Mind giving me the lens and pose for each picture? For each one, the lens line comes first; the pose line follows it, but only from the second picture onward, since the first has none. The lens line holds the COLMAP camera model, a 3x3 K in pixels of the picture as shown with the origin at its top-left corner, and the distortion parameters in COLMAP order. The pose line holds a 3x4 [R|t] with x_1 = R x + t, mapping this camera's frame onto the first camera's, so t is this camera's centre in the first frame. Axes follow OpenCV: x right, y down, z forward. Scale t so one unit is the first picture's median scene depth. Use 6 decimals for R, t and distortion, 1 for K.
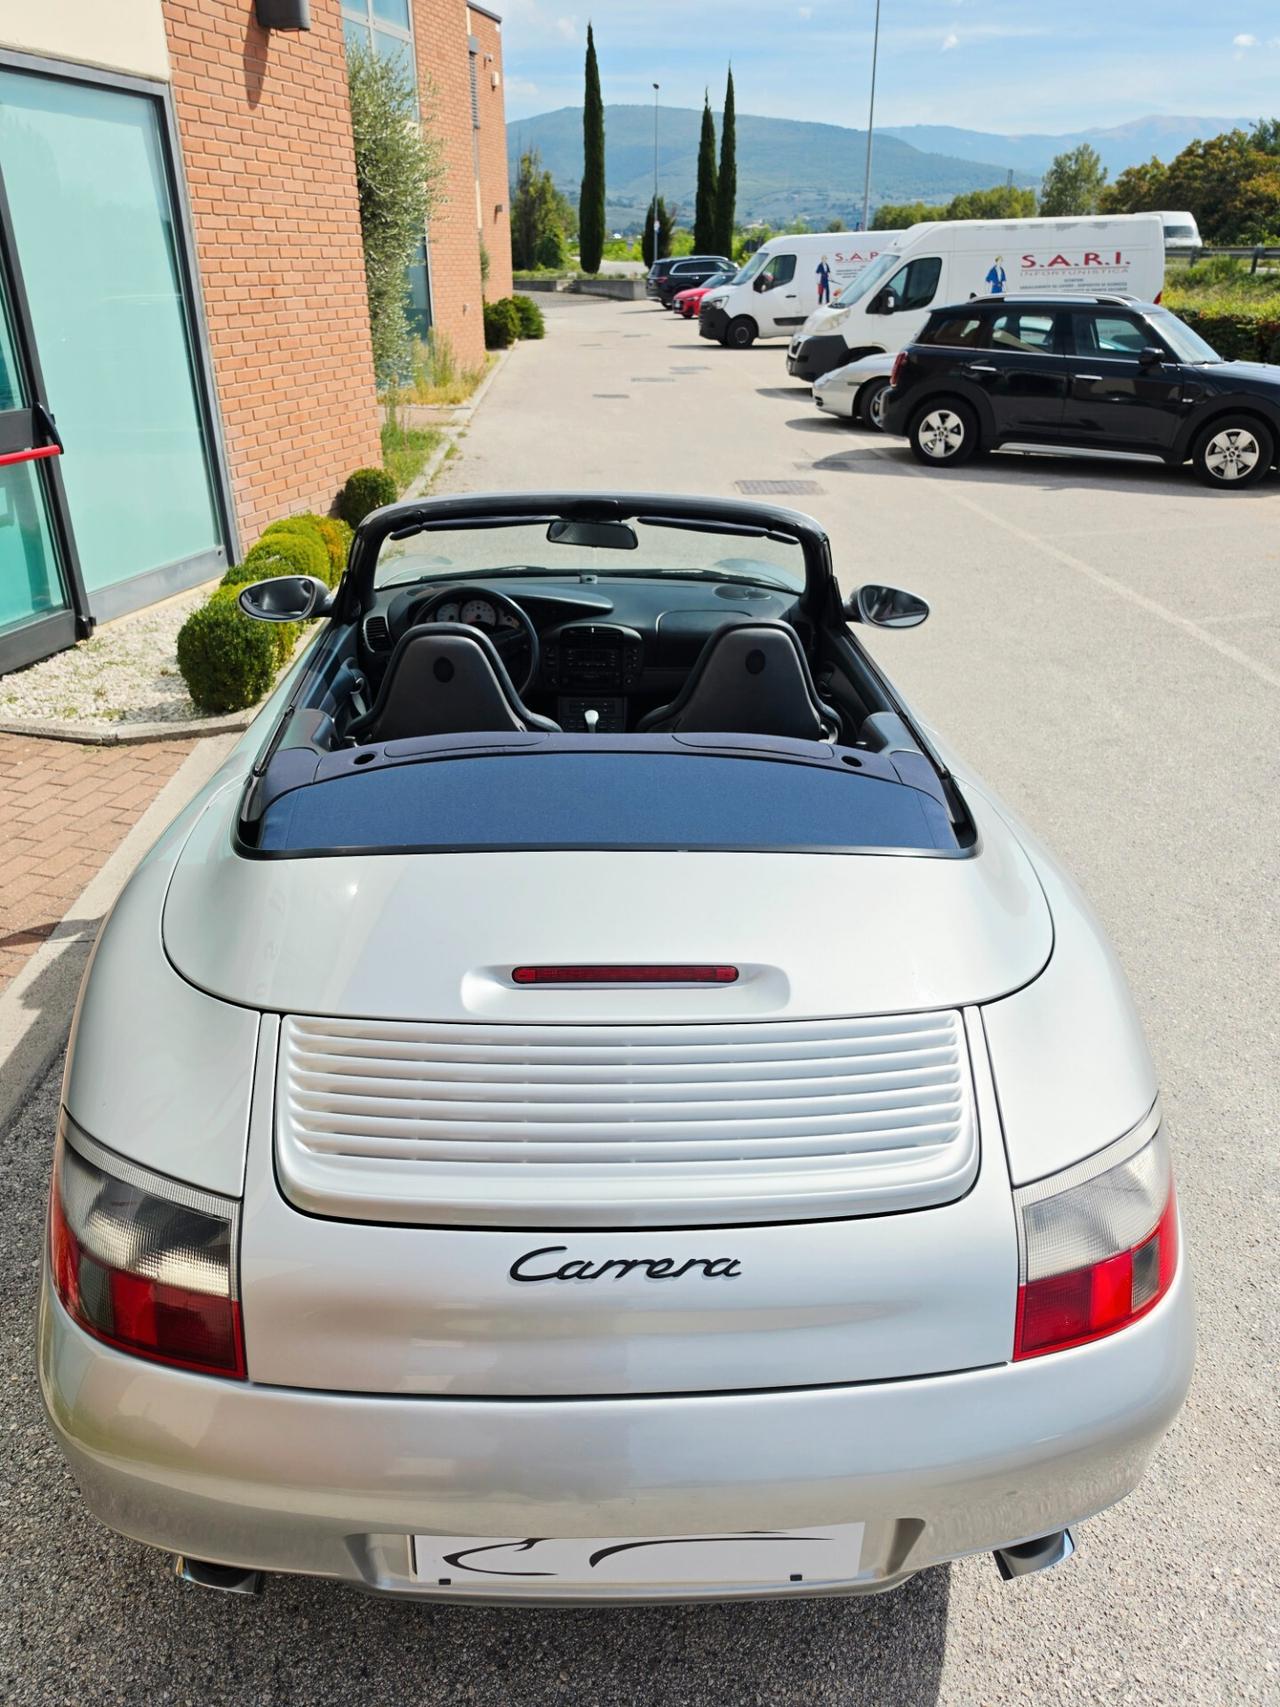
lens RADIAL K [[1175.9, 0, 632.8], [0, 1175.9, 875.9], [0, 0, 1]] dist [0.033283, -0.050819]
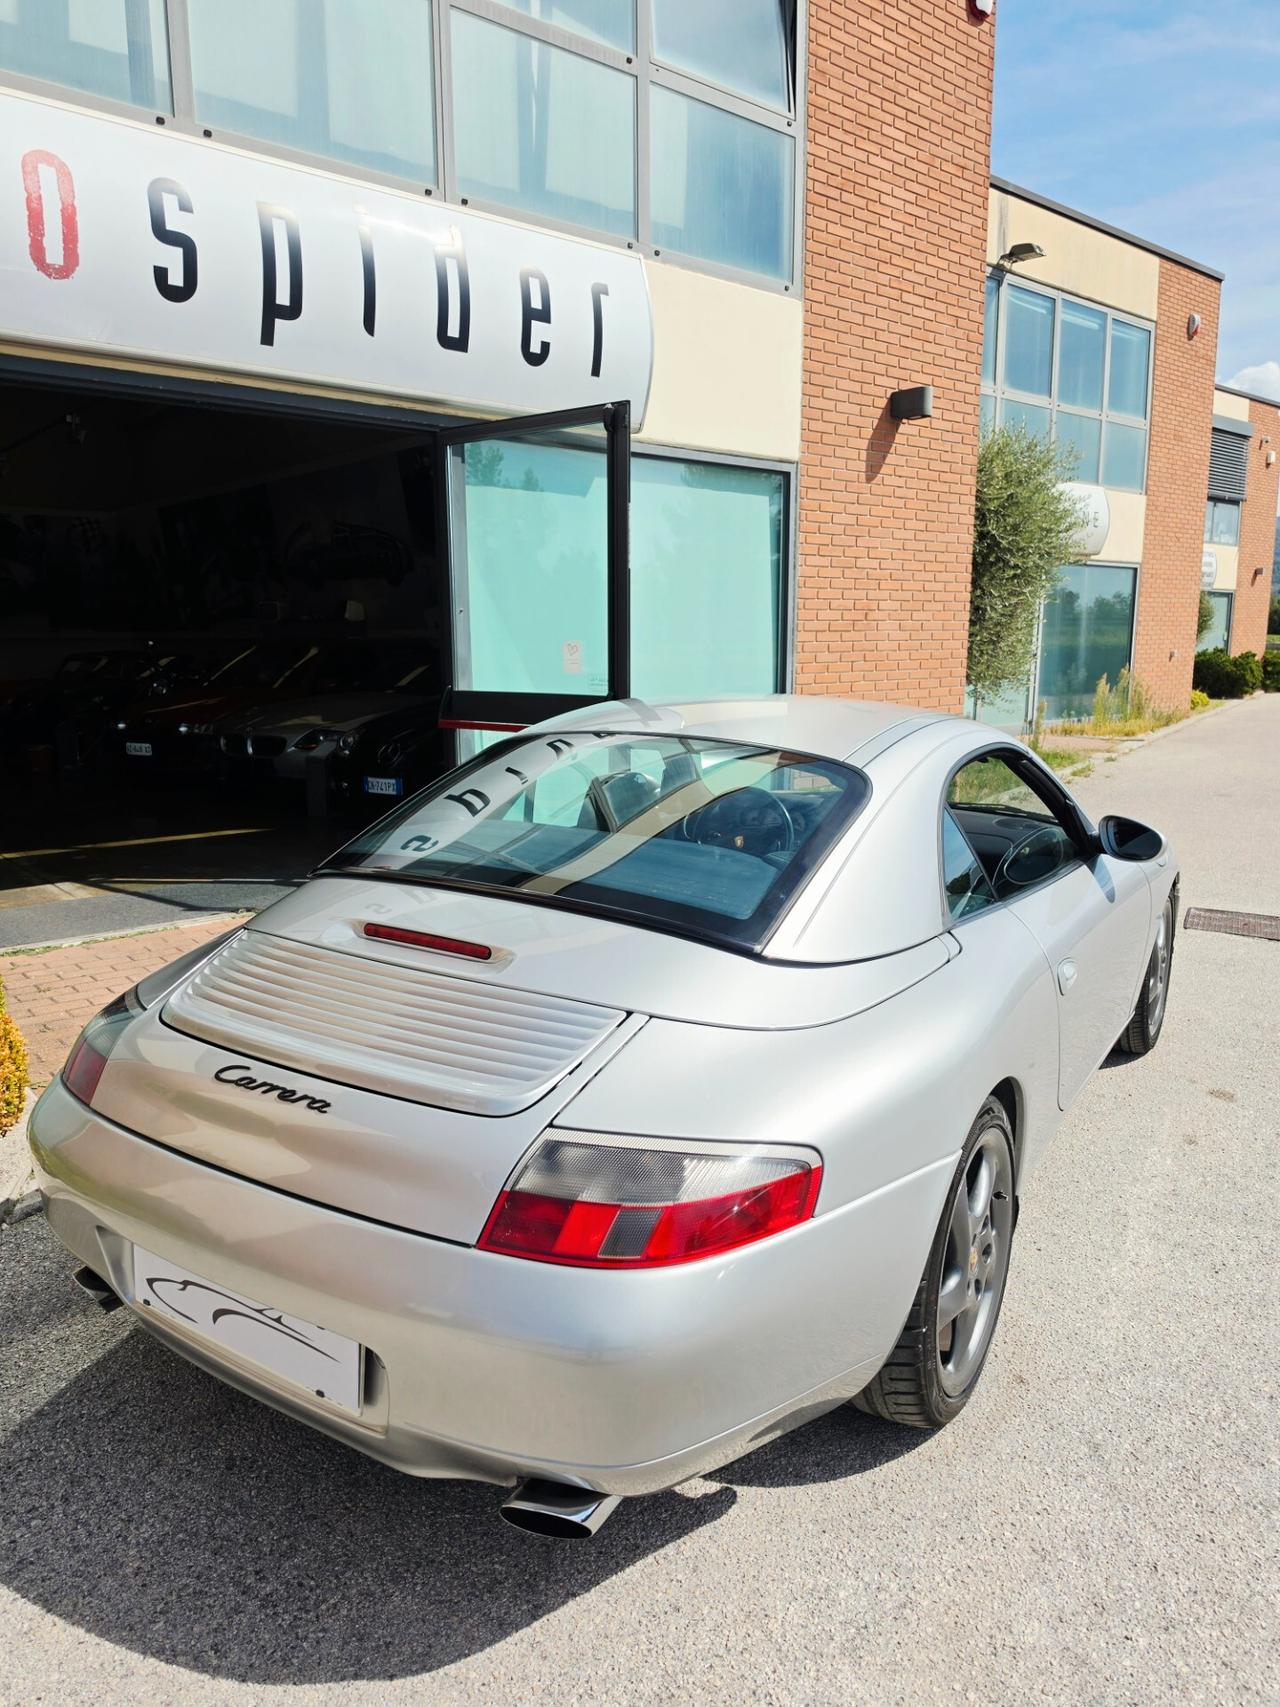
lens RADIAL K [[1175.9, 0, 643.1], [0, 1175.9, 878.1], [0, 0, 1]] dist [0.033283, -0.050819]
pose [[0.821040, 0.110981, -0.559980, 0.274215], [-0.258370, 0.946946, -0.191148, 0.060309], [0.509057, 0.301623, 0.806154, 0.002215]]
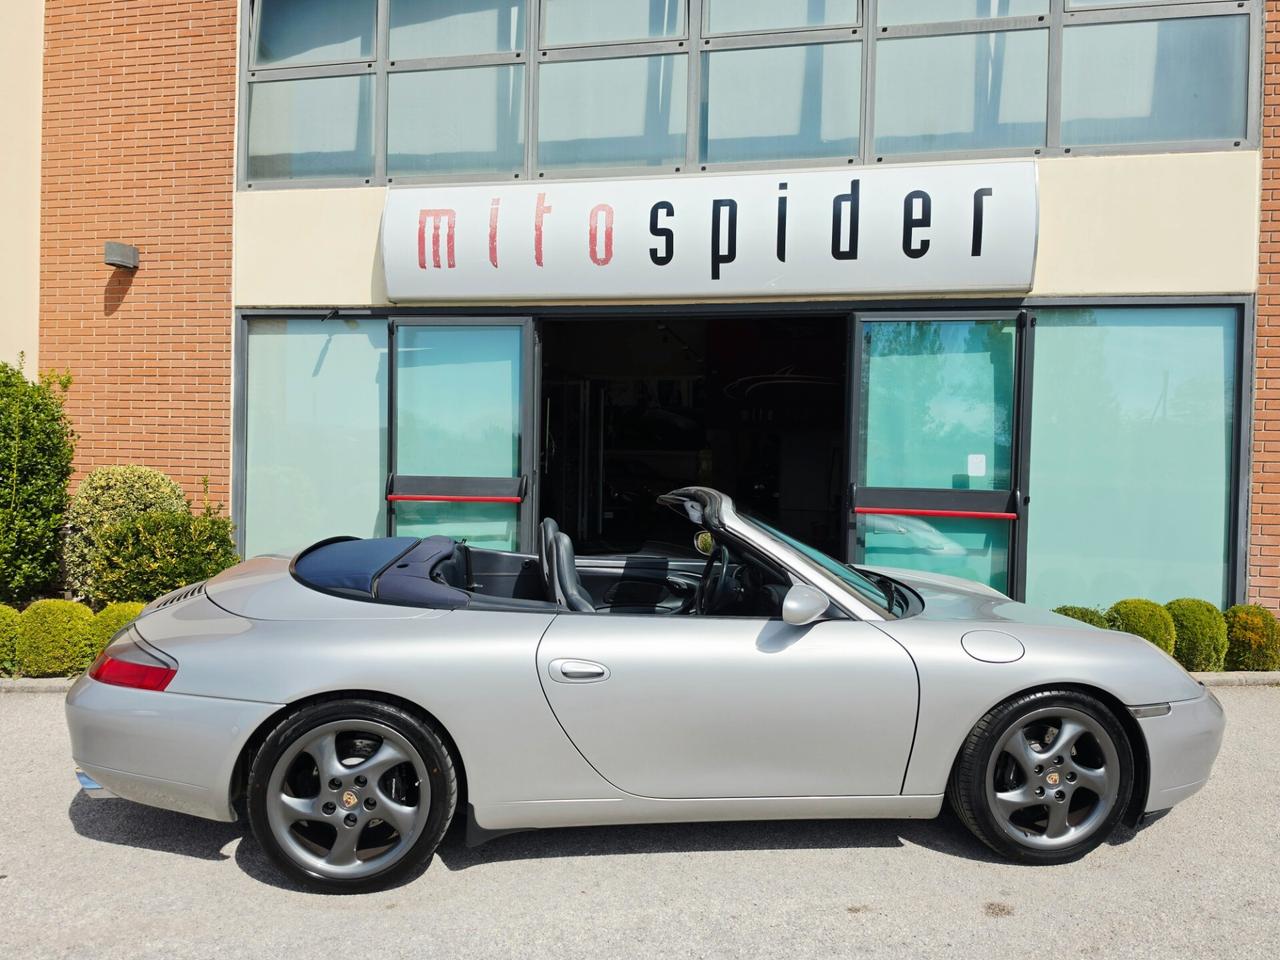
lens RADIAL K [[866.3, 0, 638.8], [0, 866.3, 504.0], [0, 0, 1]] dist [0.016218, -0.030121]
pose [[0.052049, 0.048007, -0.997490, 0.644291], [-0.474096, 0.880297, 0.017628, -0.156306], [0.878933, 0.471988, 0.068578, 0.470253]]
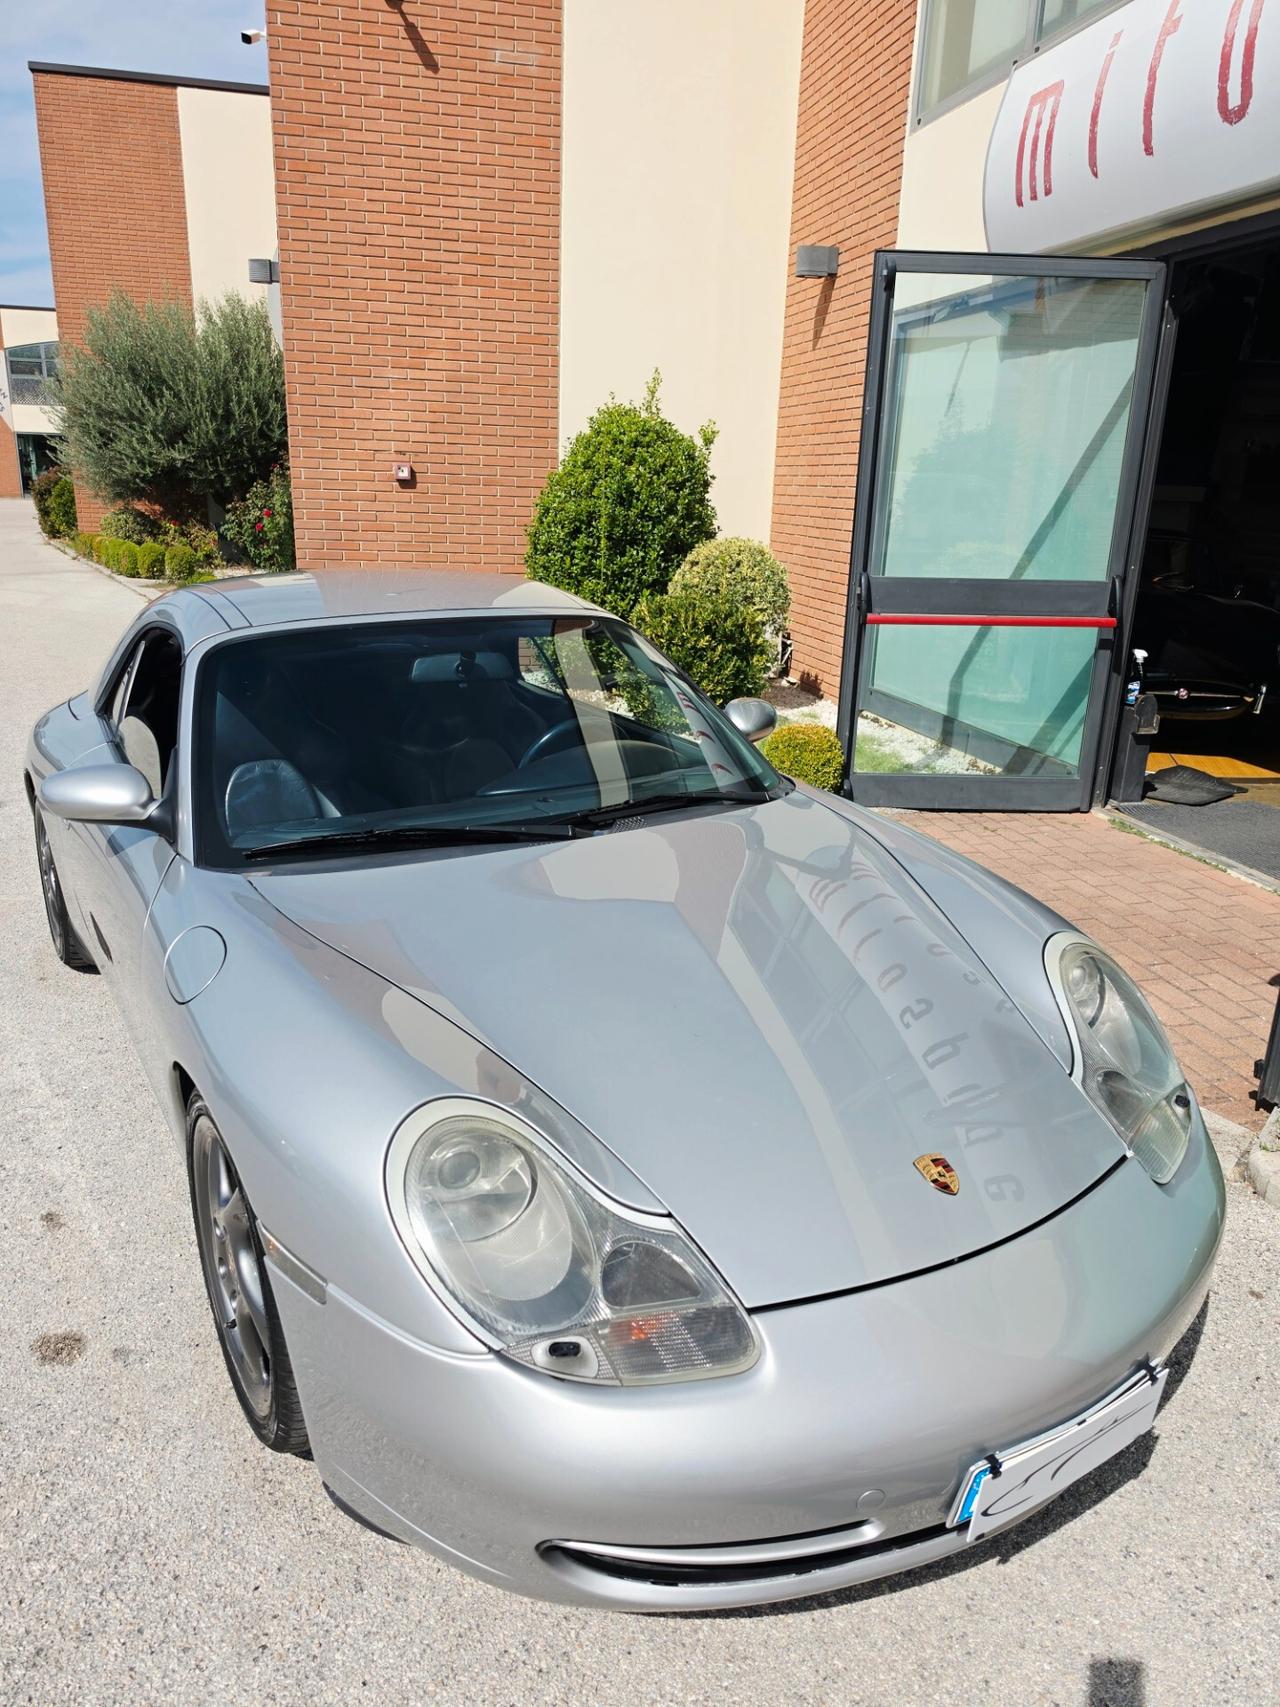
lens RADIAL K [[1155.3, 0, 592.2], [0, 1155.3, 874.2], [0, 0, 1]] dist [0.016218, -0.030121]
pose [[-0.880838, 0.118396, -0.458374, 0.180294], [-0.246978, 0.711102, 0.658282, -0.452641], [0.403888, 0.693048, -0.597125, 0.981742]]
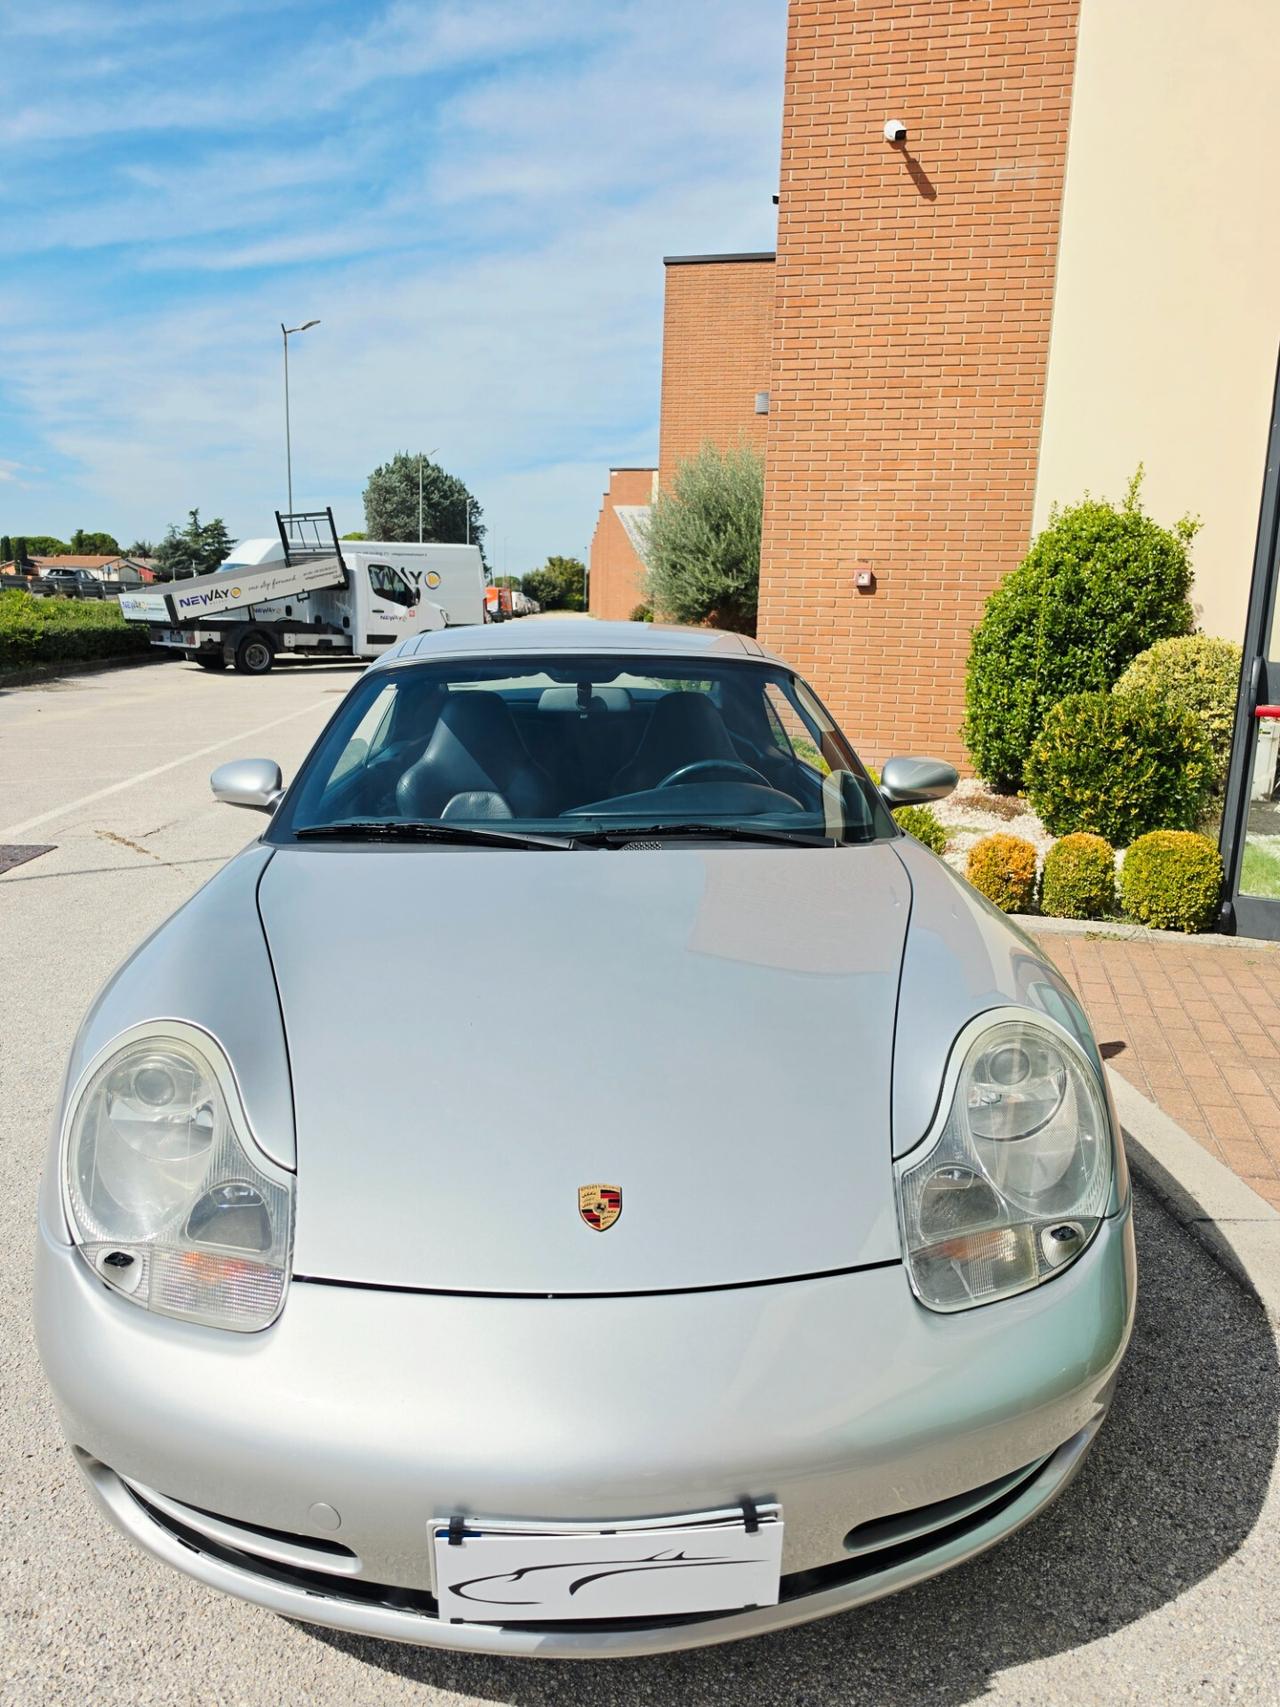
lens RADIAL K [[1175.9, 0, 626.8], [0, 1175.9, 848.1], [0, 0, 1]] dist [0.033283, -0.050819]
pose [[-0.999113, -0.018435, -0.037855, -0.019847], [-0.038050, 0.780294, 0.624254, -0.449168], [0.018029, 0.625140, -0.780304, 1.049525]]
